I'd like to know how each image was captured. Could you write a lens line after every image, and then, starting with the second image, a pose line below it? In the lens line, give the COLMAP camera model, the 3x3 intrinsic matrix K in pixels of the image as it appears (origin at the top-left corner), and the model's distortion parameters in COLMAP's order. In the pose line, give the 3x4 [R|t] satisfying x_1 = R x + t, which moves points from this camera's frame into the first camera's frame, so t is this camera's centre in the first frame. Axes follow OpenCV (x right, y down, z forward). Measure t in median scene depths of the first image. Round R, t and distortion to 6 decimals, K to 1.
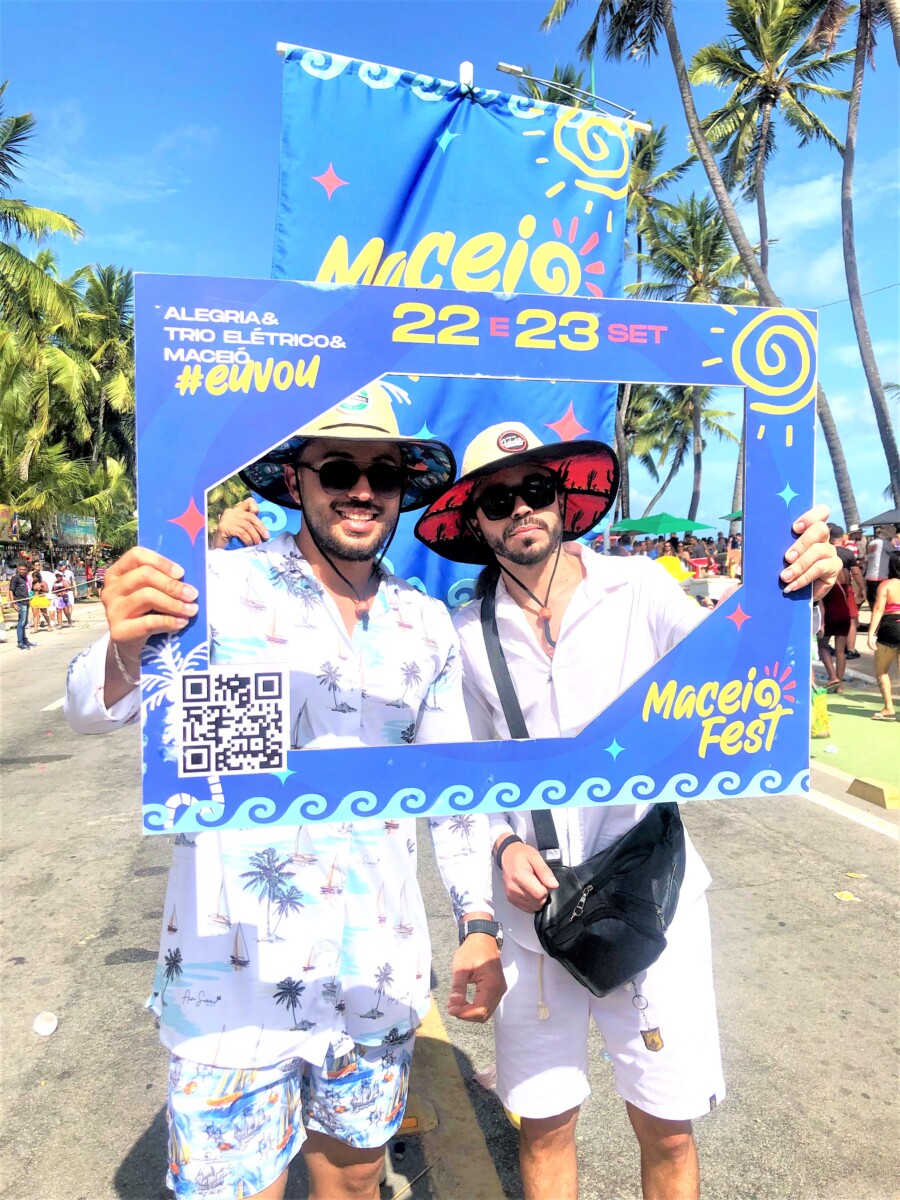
lens RADIAL K [[967.4, 0, 442.7], [0, 967.4, 606.9], [0, 0, 1]] dist [0.017694, -0.065898]
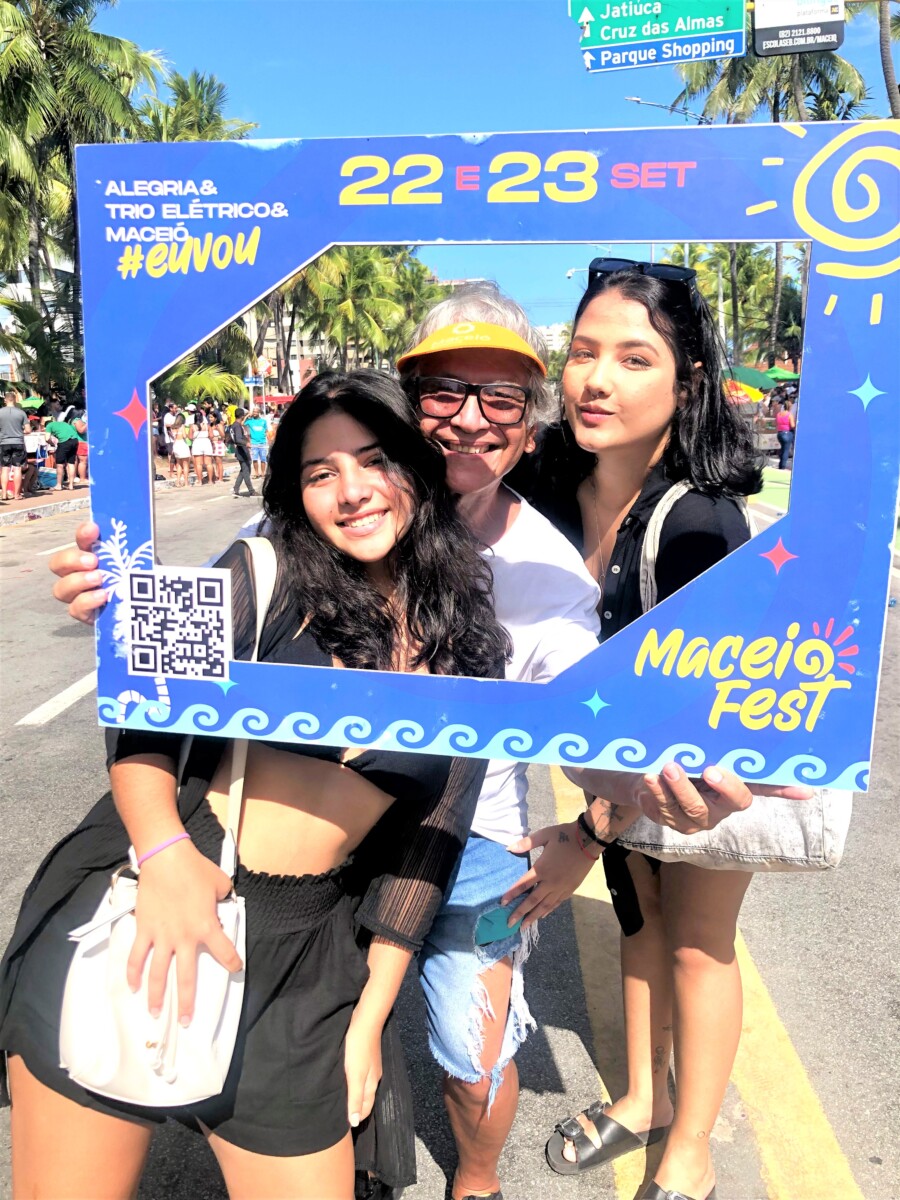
lens RADIAL K [[967.4, 0, 442.7], [0, 967.4, 606.9], [0, 0, 1]] dist [0.017694, -0.065898]
pose [[0.919715, 0.097894, -0.380185, 0.392736], [-0.049168, 0.989509, 0.135845, -0.044072], [0.389495, -0.106246, 0.914880, 0.216581]]
